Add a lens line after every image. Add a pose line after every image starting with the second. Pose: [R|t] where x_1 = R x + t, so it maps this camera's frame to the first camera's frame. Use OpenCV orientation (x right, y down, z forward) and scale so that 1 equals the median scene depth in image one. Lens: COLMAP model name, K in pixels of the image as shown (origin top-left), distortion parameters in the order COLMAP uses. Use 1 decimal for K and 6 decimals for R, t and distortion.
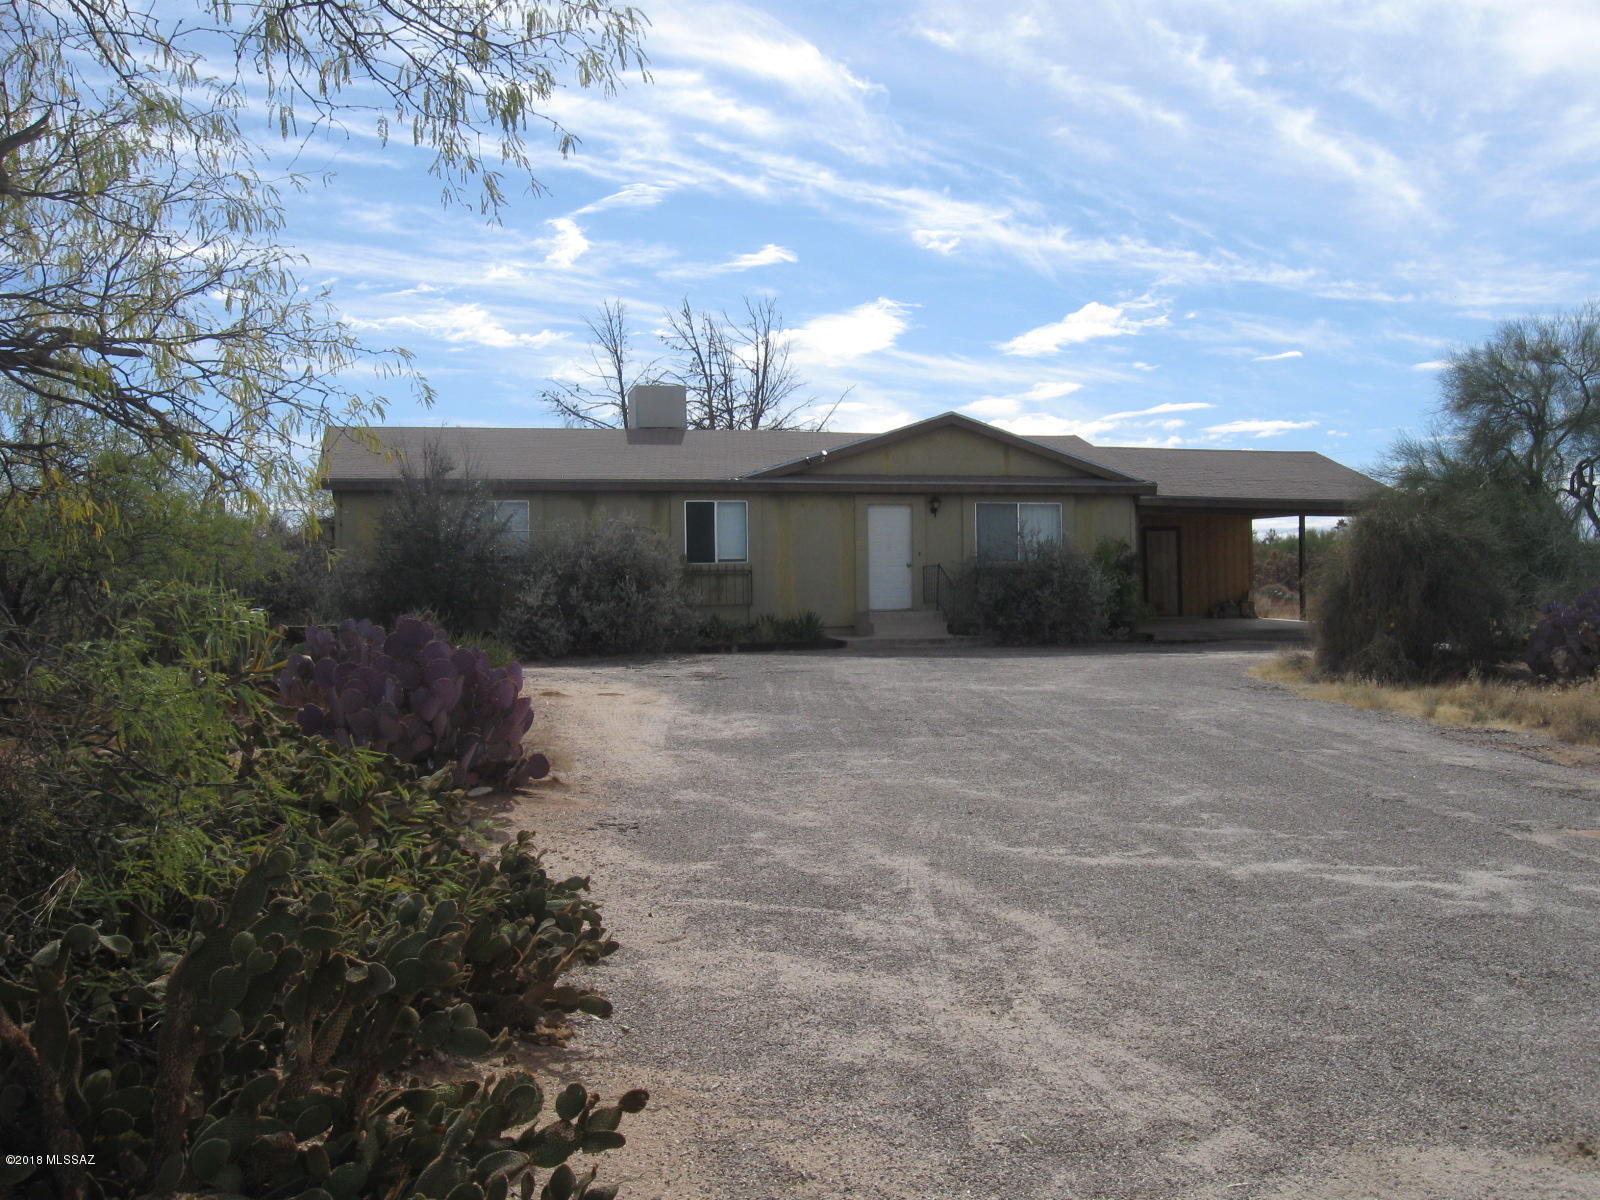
lens RADIAL K [[1658.5, 0, 798.0], [0, 1658.5, 597.3], [0, 0, 1]] dist [0.003625, 0.000000]
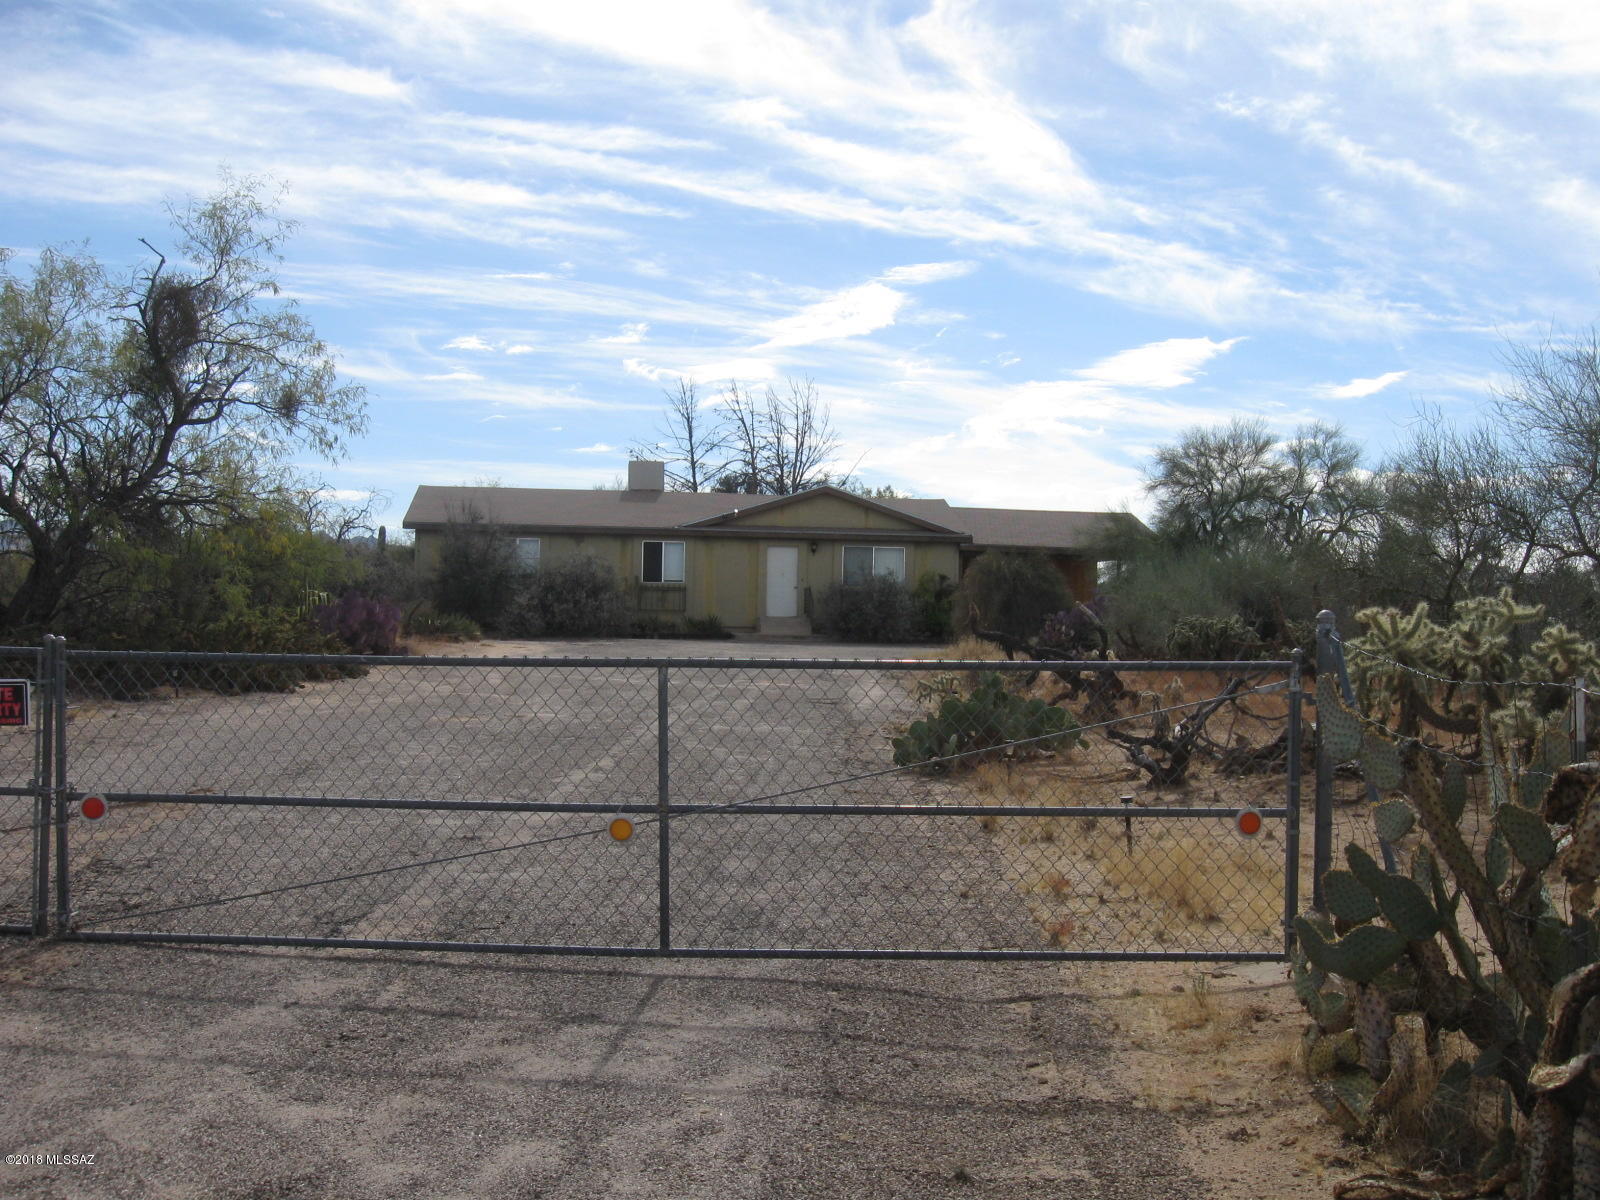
lens RADIAL K [[1658.5, 0, 801.6], [0, 1658.5, 601.3], [0, 0, 1]] dist [0.003625, 0.000000]
pose [[0.993782, 0.026002, -0.108262, 0.237852], [-0.028030, 0.999458, -0.017249, 0.018615], [0.107755, 0.020176, 0.993973, -0.478806]]
